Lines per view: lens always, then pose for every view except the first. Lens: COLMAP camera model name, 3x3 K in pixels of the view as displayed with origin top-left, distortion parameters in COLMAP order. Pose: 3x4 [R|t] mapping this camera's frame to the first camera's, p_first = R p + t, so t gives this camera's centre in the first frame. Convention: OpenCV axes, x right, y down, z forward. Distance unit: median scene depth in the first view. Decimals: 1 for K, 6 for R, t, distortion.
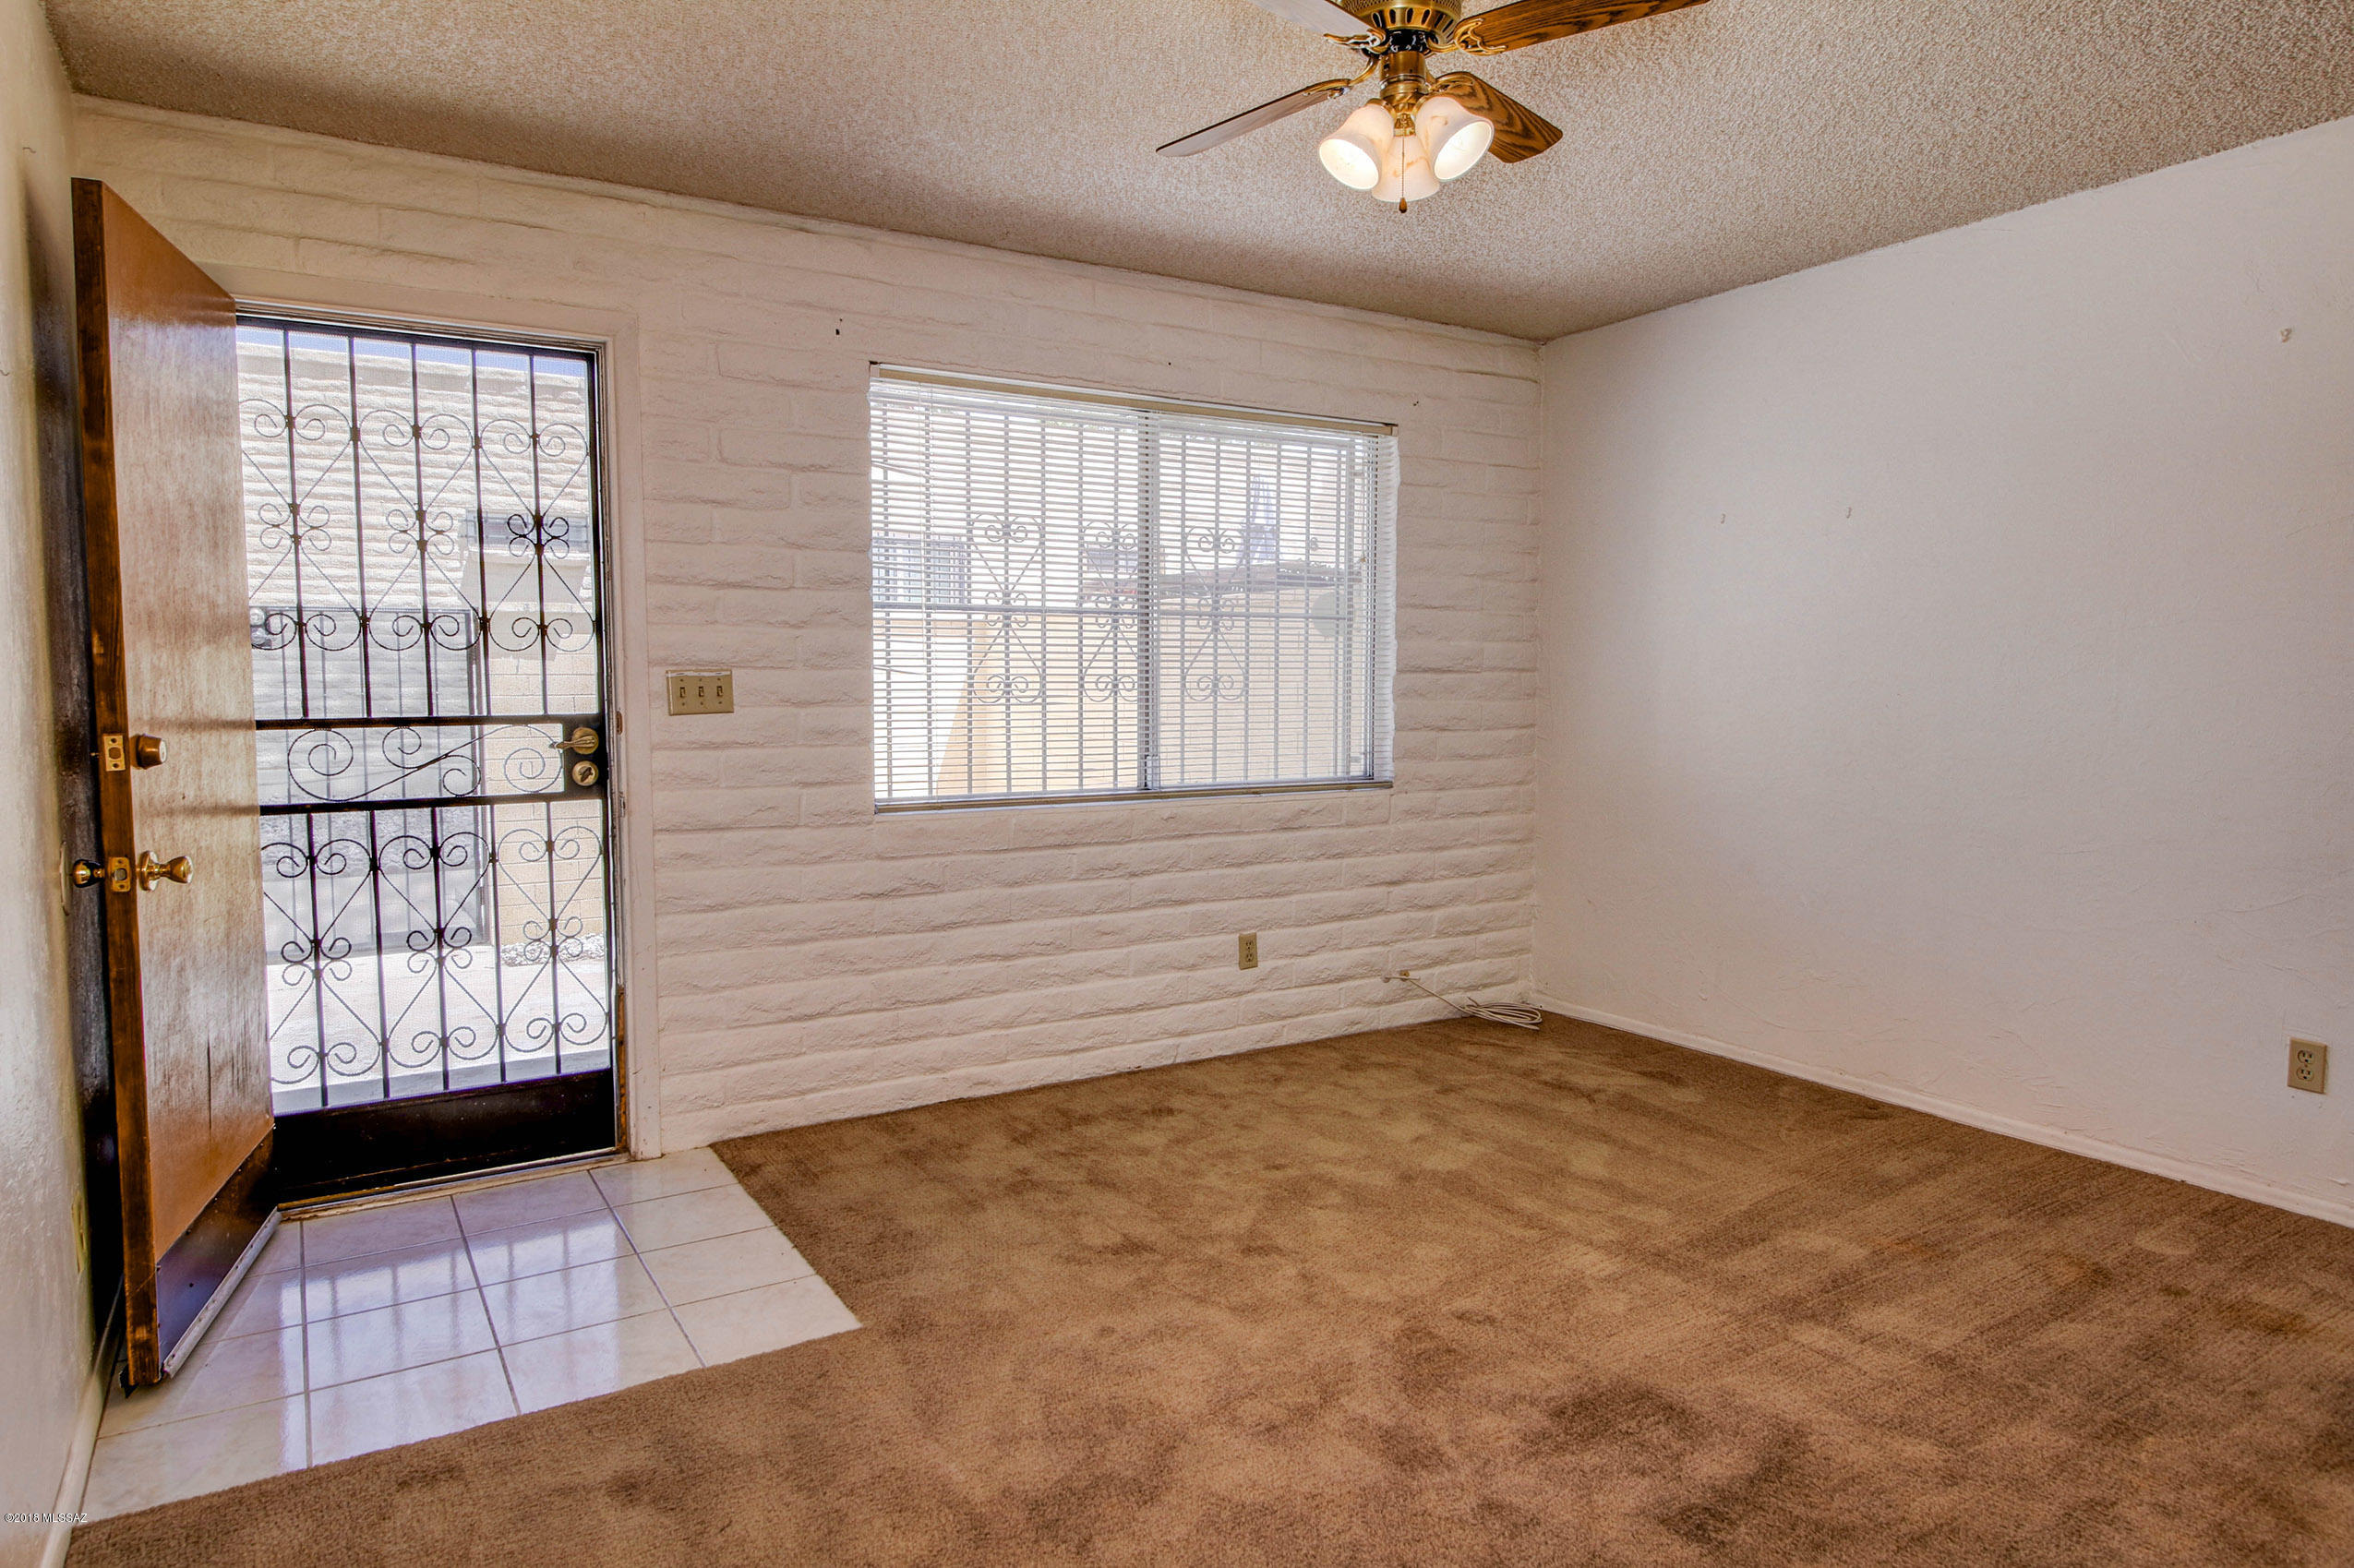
lens RADIAL K [[1449.8, 0, 1178.0], [0, 1449.8, 789.3], [0, 0, 1]] dist [0.003829, 0.000173]
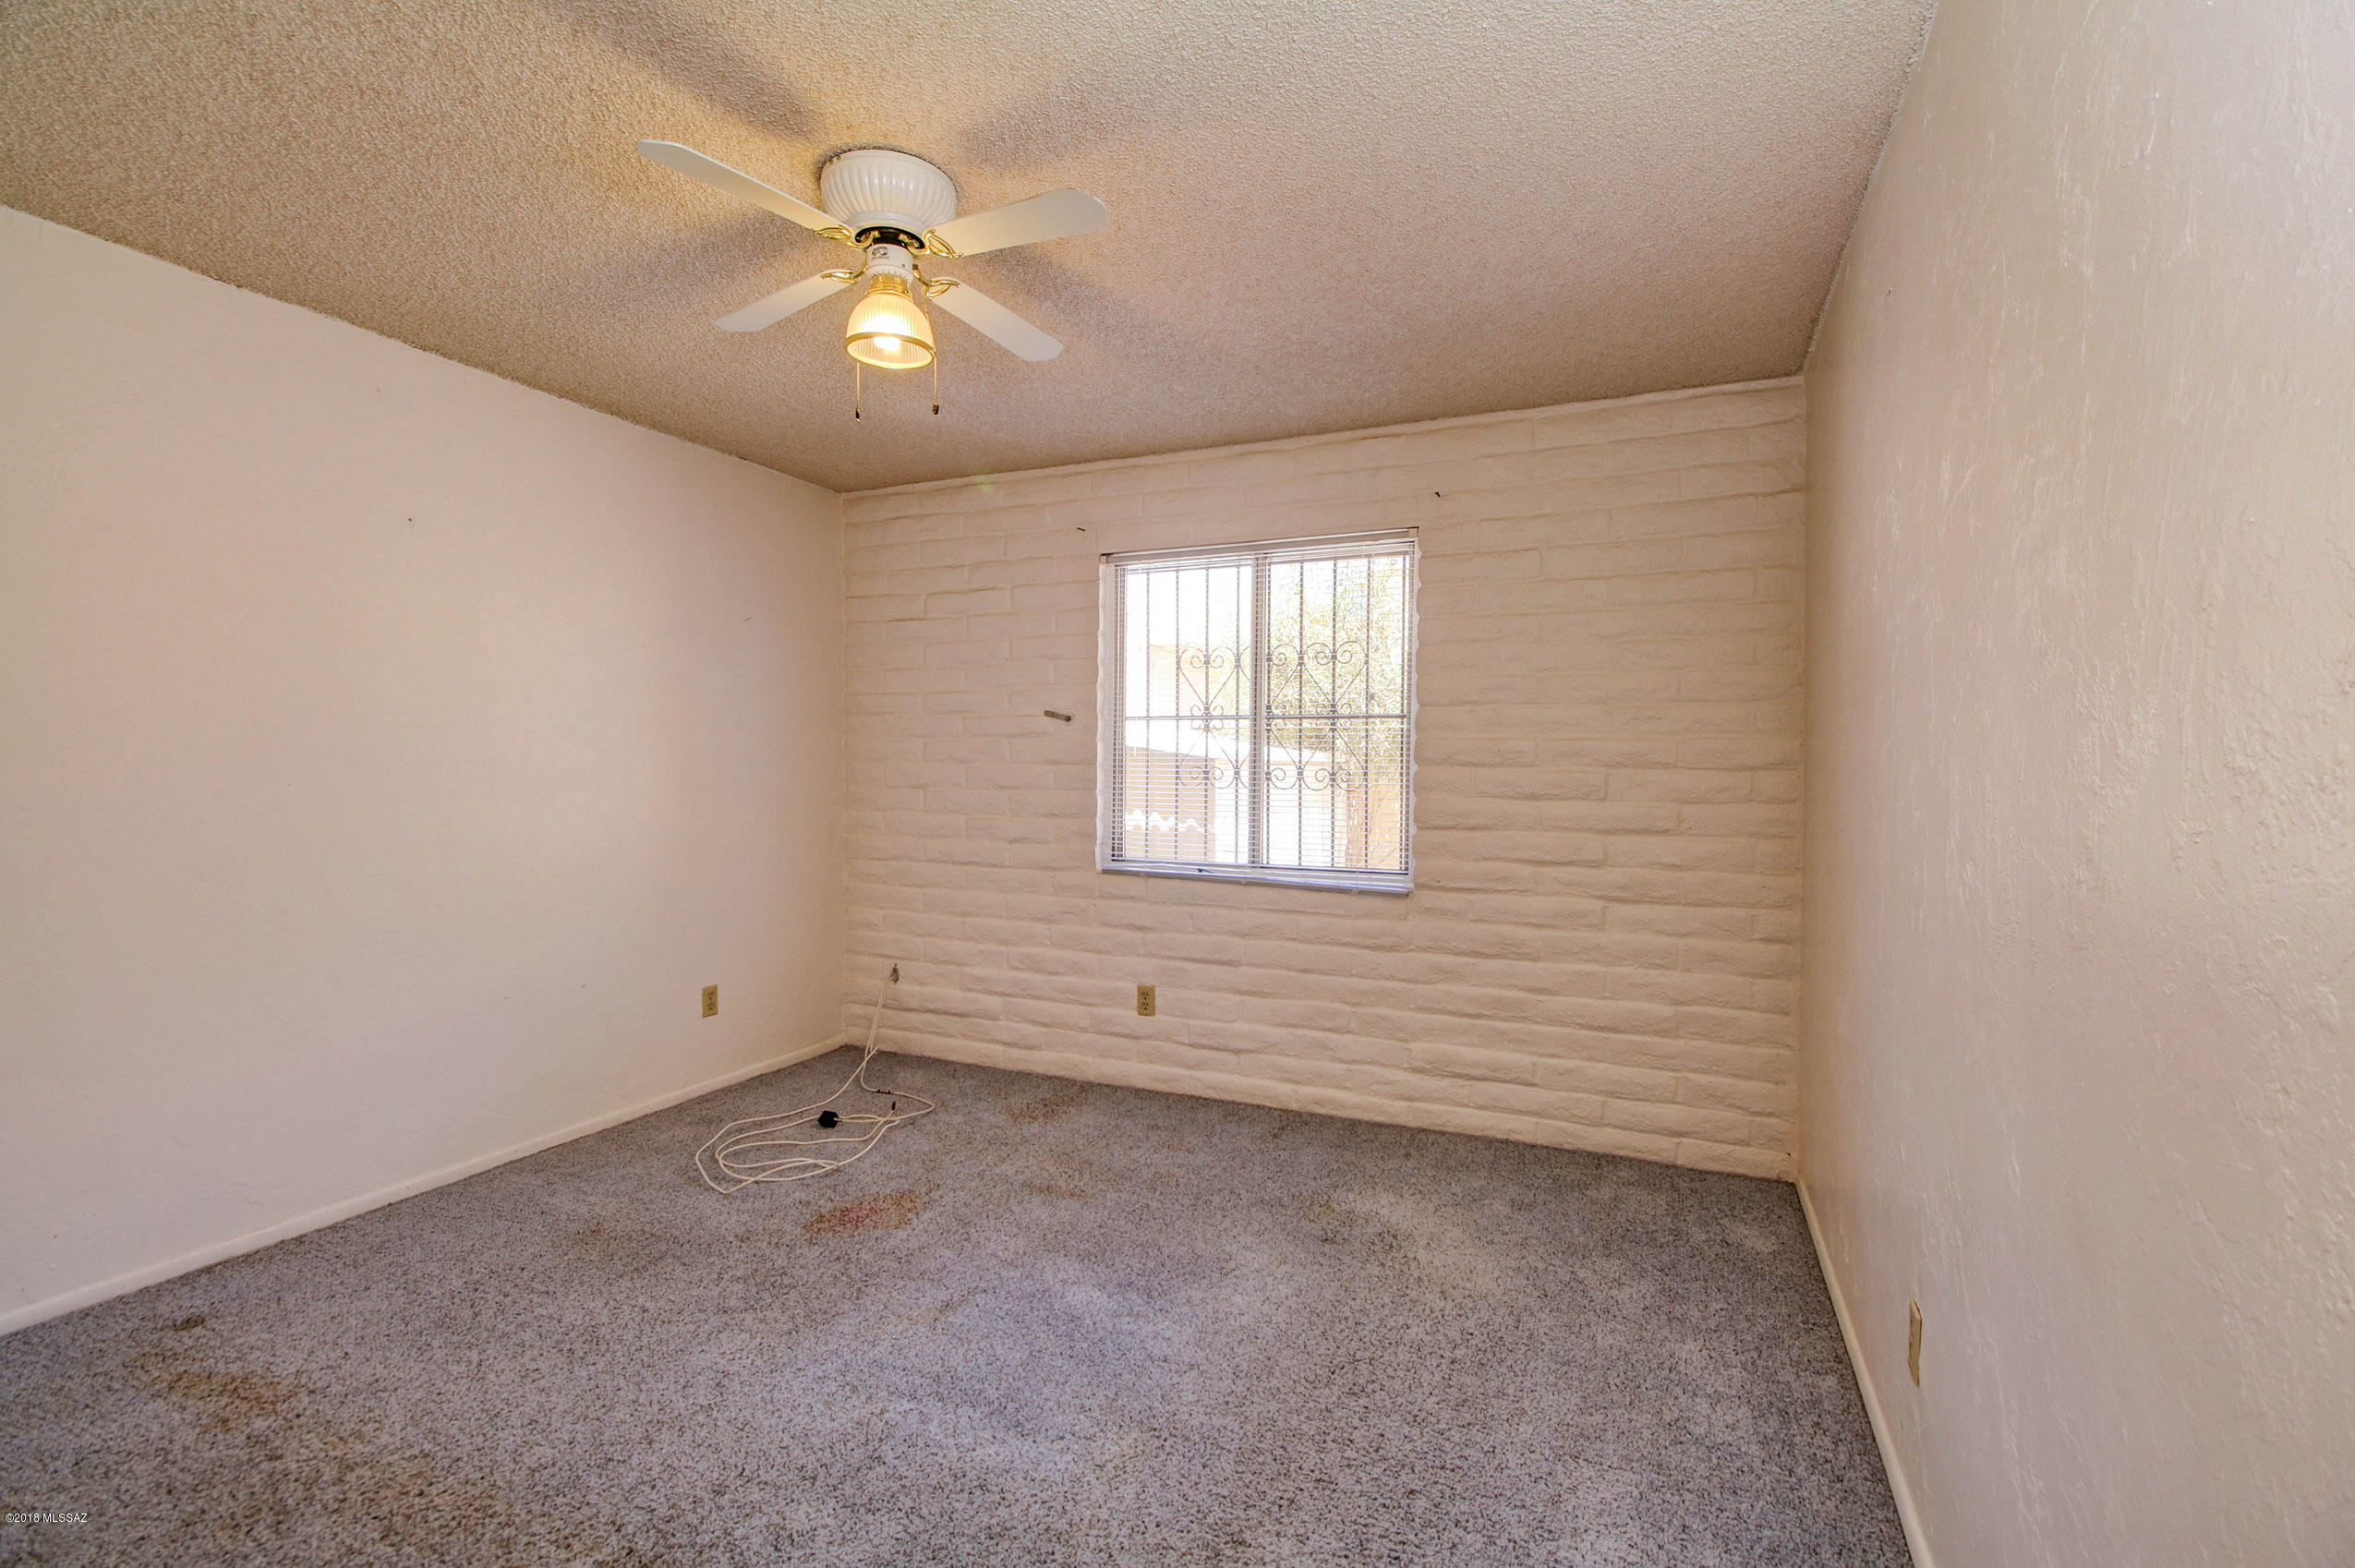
lens RADIAL K [[1075.1, 0, 1177.2], [0, 1075.1, 773.1], [0, 0, 1]] dist [0.020303, -0.009705]
pose [[0.564474, 0.009389, -0.825397, 0.708156], [-0.082828, 0.995533, -0.045320, -0.030774], [0.821285, 0.093948, 0.562730, 0.471997]]
